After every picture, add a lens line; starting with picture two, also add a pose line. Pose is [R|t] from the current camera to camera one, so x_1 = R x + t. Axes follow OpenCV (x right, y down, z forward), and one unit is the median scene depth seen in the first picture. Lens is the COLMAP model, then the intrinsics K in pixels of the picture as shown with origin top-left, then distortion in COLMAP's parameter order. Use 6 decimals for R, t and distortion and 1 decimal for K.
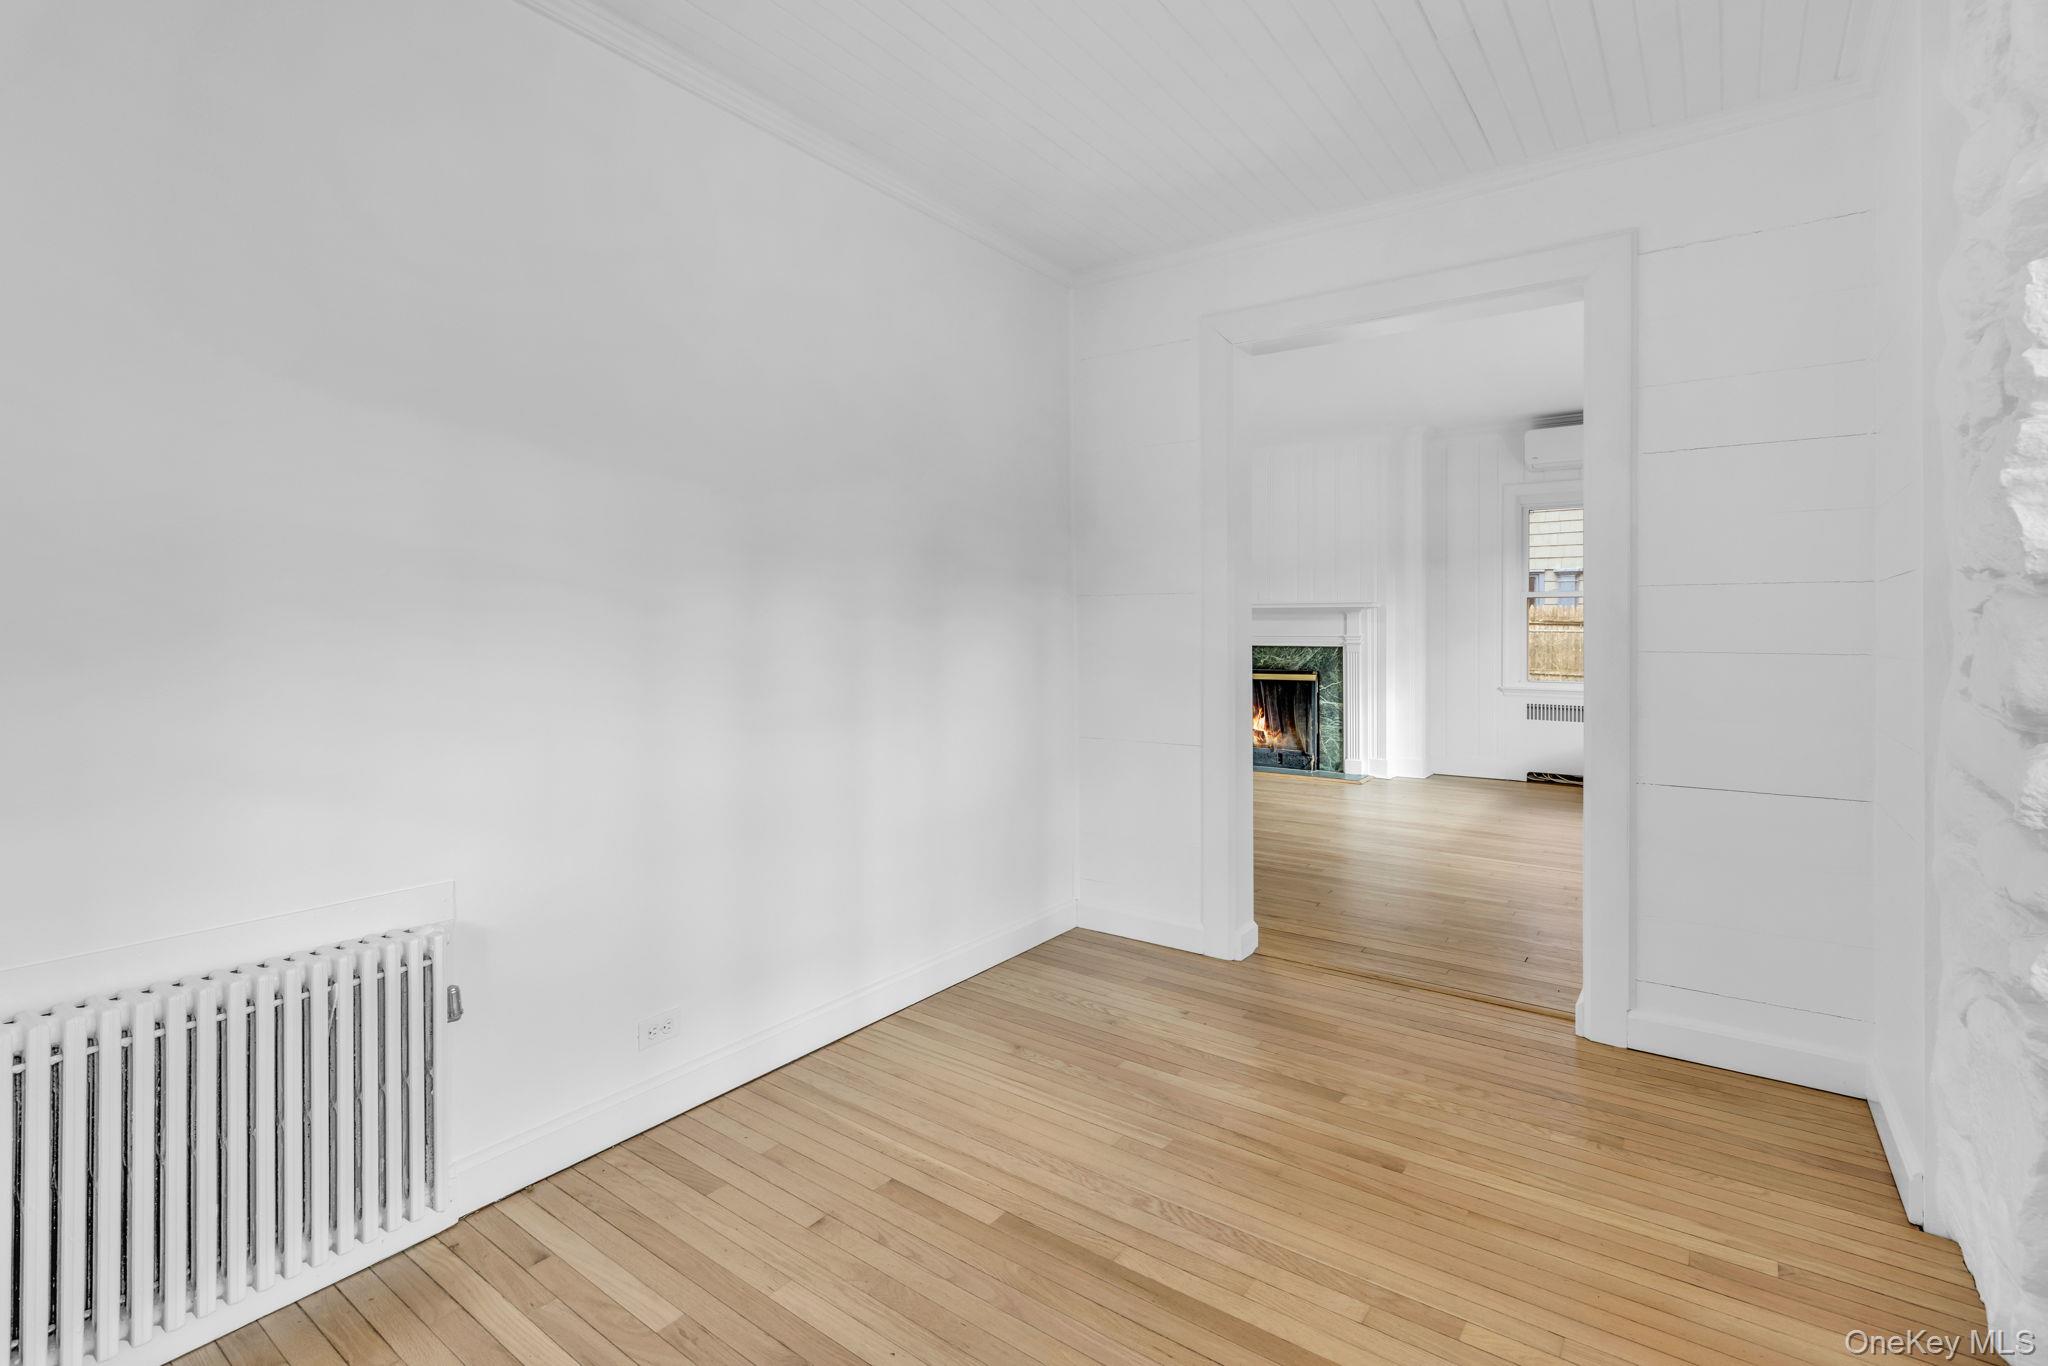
lens RADIAL K [[955.0, 0, 1017.1], [0, 955.0, 615.4], [0, 0, 1]] dist [-0.000518, 0.000559]
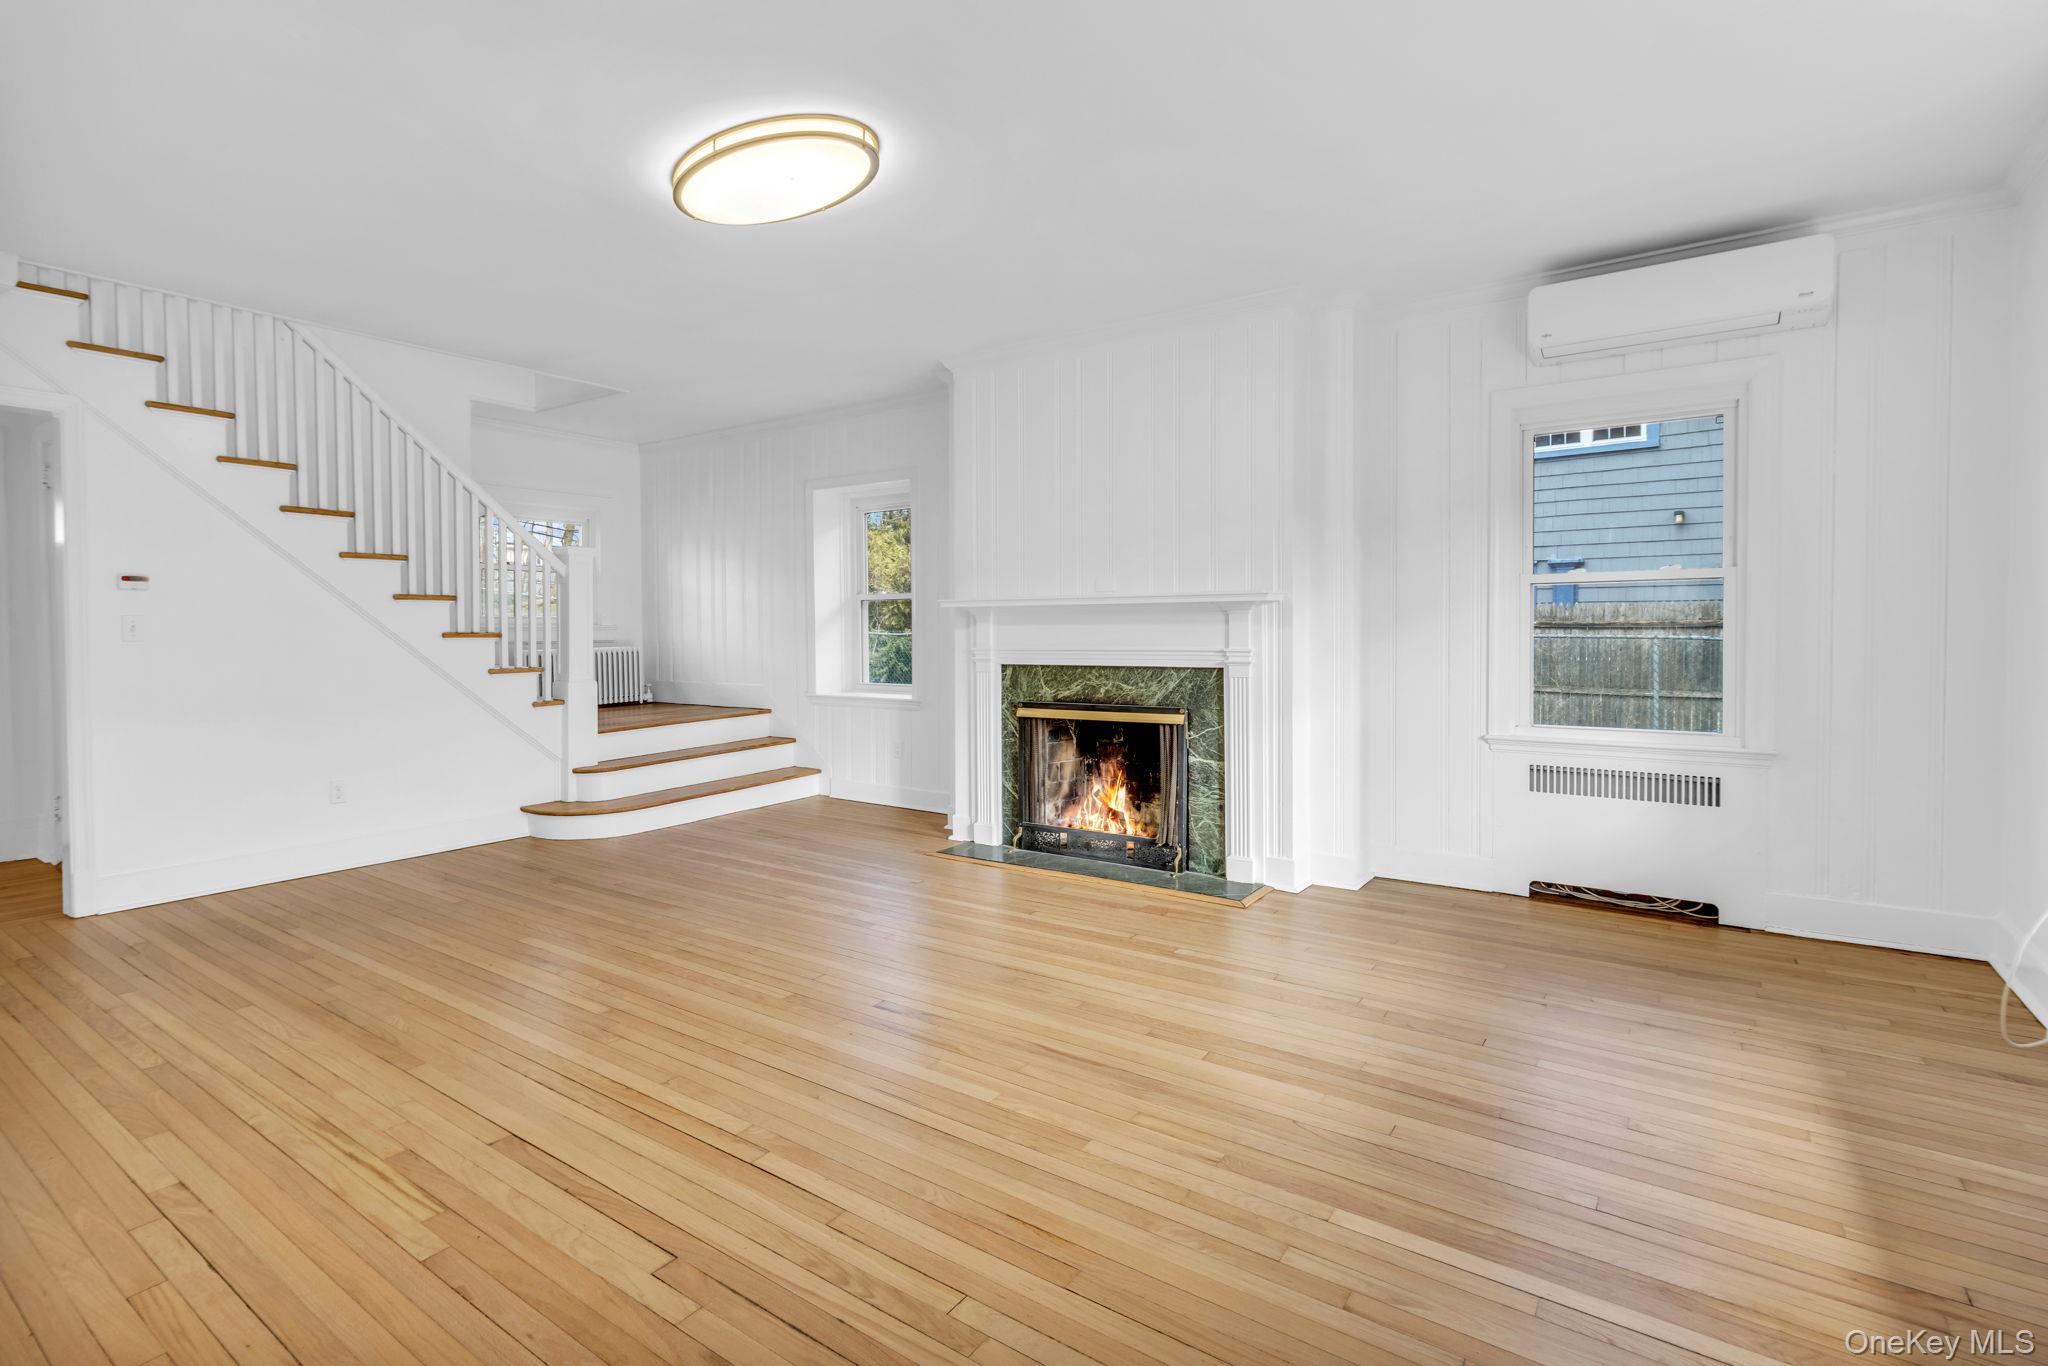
lens RADIAL K [[955.0, 0, 1025.8], [0, 955.0, 648.6], [0, 0, 1]] dist [-0.000518, 0.000559]
pose [[0.999700, -0.008541, 0.022957, 0.202171], [0.007909, 0.999591, 0.027467, 0.003109], [-0.023182, -0.027277, 0.999359, 0.402886]]
